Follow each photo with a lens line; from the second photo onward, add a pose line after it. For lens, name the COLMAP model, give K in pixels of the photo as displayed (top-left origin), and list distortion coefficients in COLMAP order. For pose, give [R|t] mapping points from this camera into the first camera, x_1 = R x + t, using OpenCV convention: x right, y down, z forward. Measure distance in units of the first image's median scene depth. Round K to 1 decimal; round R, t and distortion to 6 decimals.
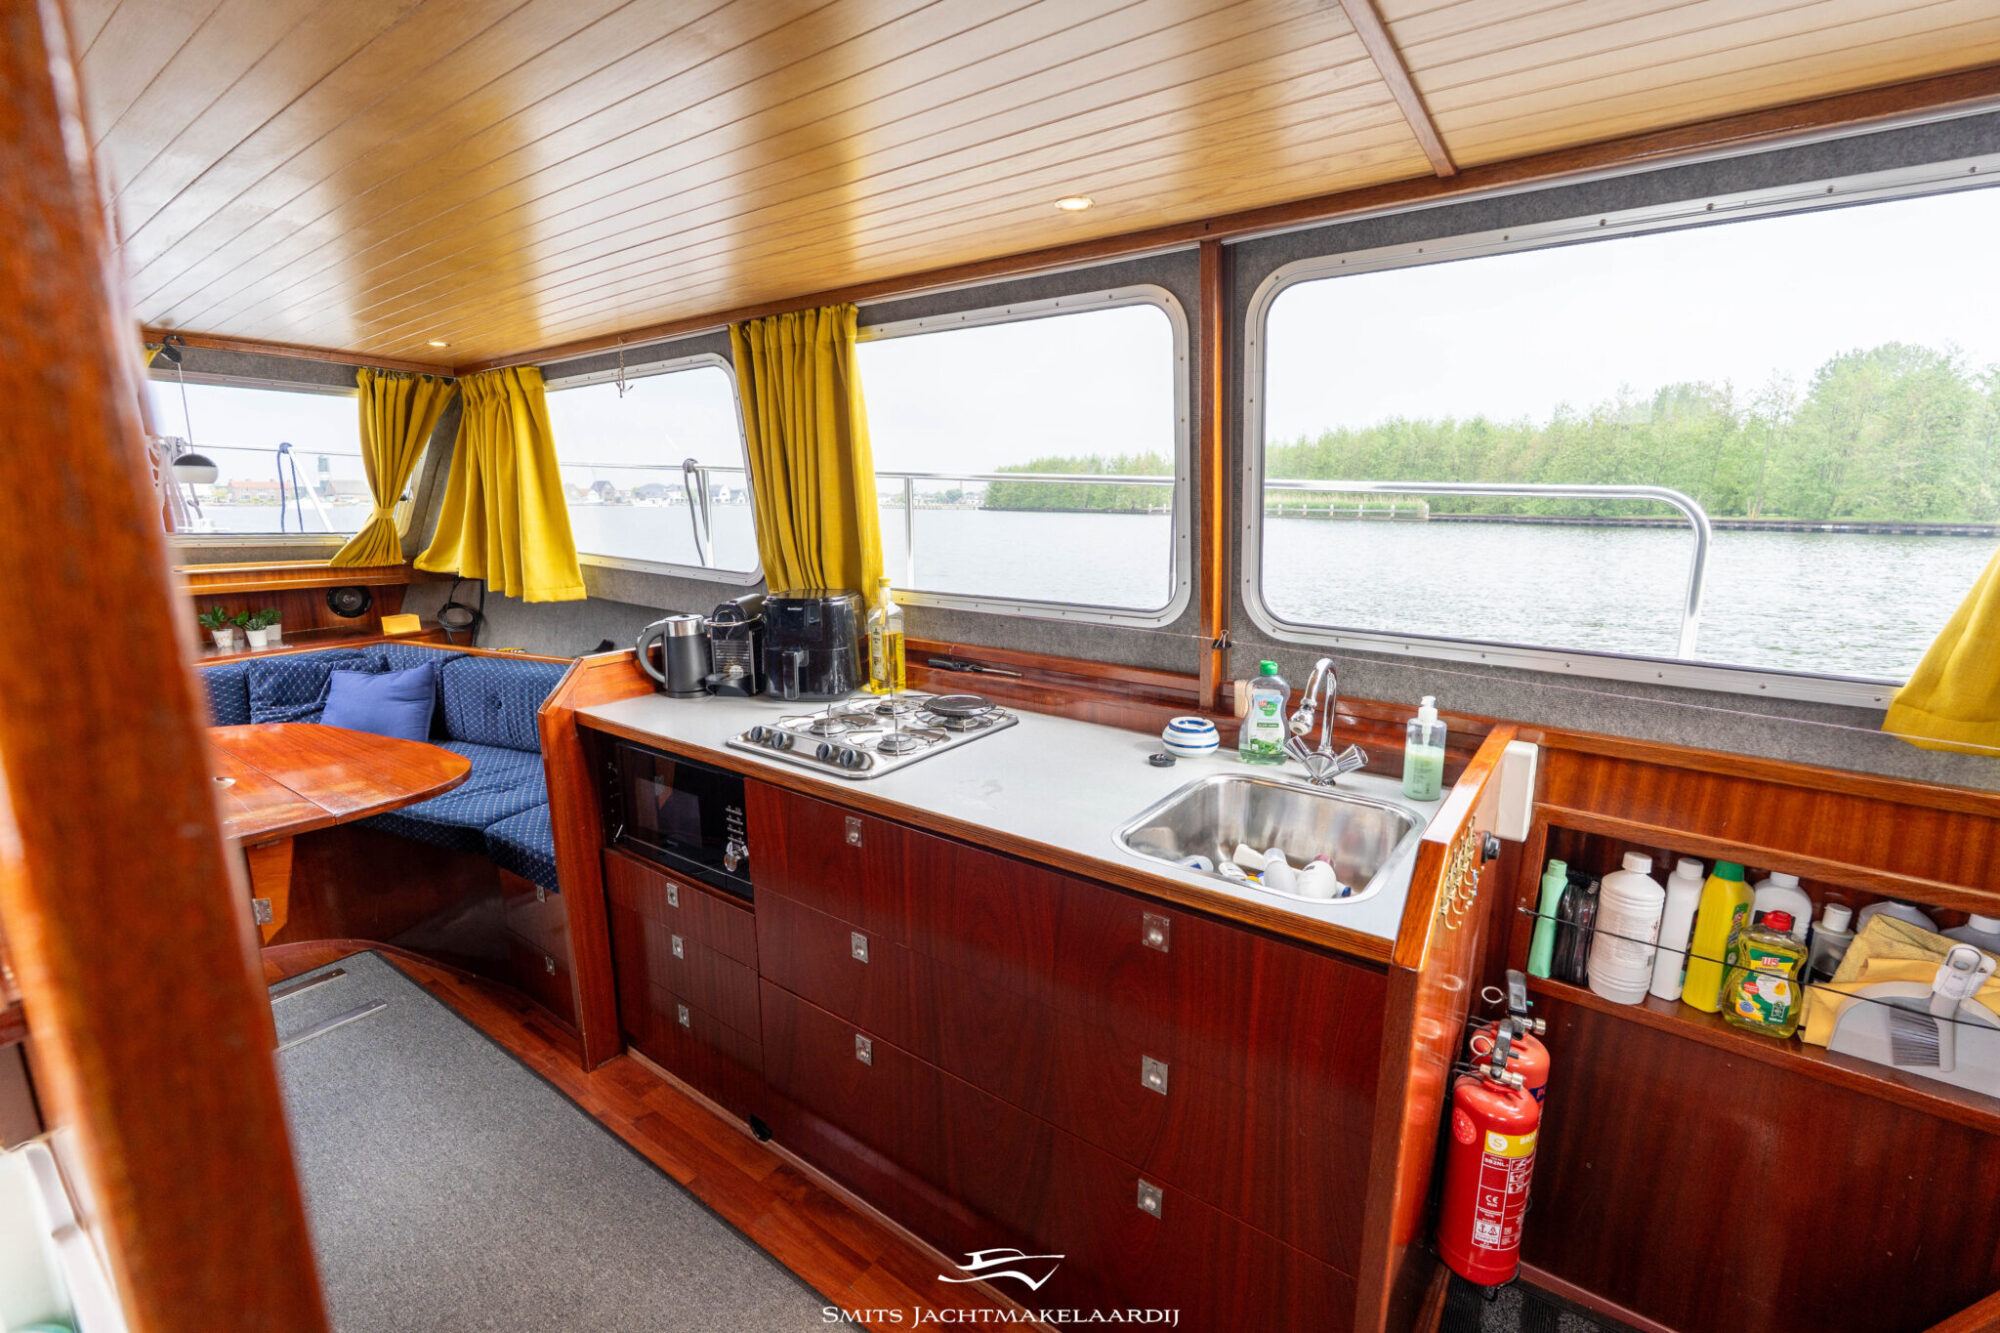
lens RADIAL K [[878.5, 0, 1001.5], [0, 878.5, 666.6], [0, 0, 1]] dist [-0.003064, 0.000165]
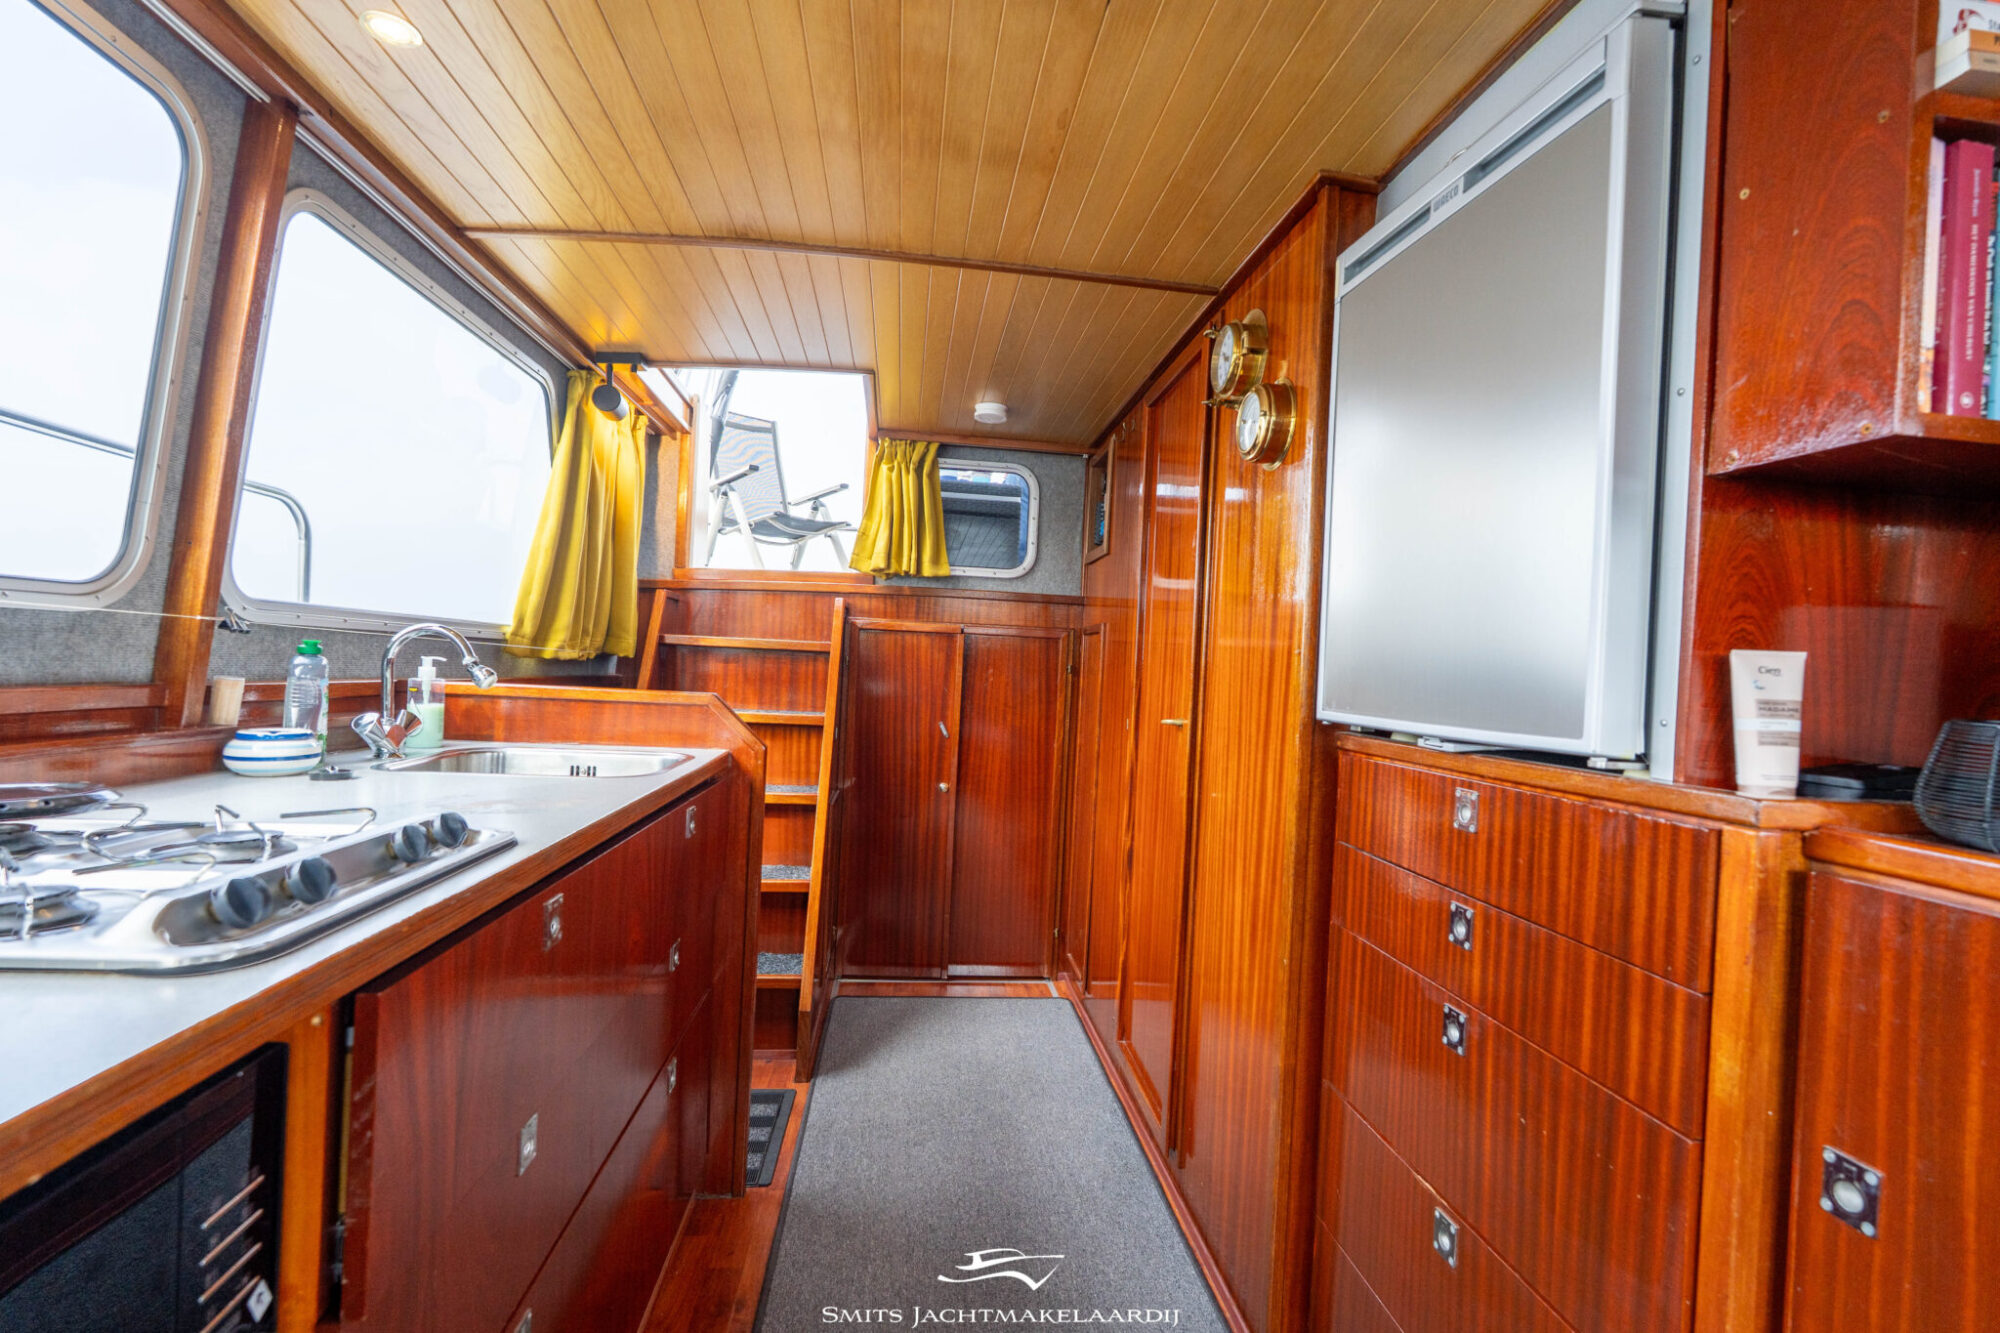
lens RADIAL K [[878.5, 0, 1000.5], [0, 878.5, 668.2], [0, 0, 1]] dist [-0.003064, 0.000165]
pose [[-0.679454, -0.027855, 0.733190, -0.606067], [0.109400, 0.984263, 0.138775, -0.018505], [-0.725517, 0.174502, -0.665714, 0.866589]]
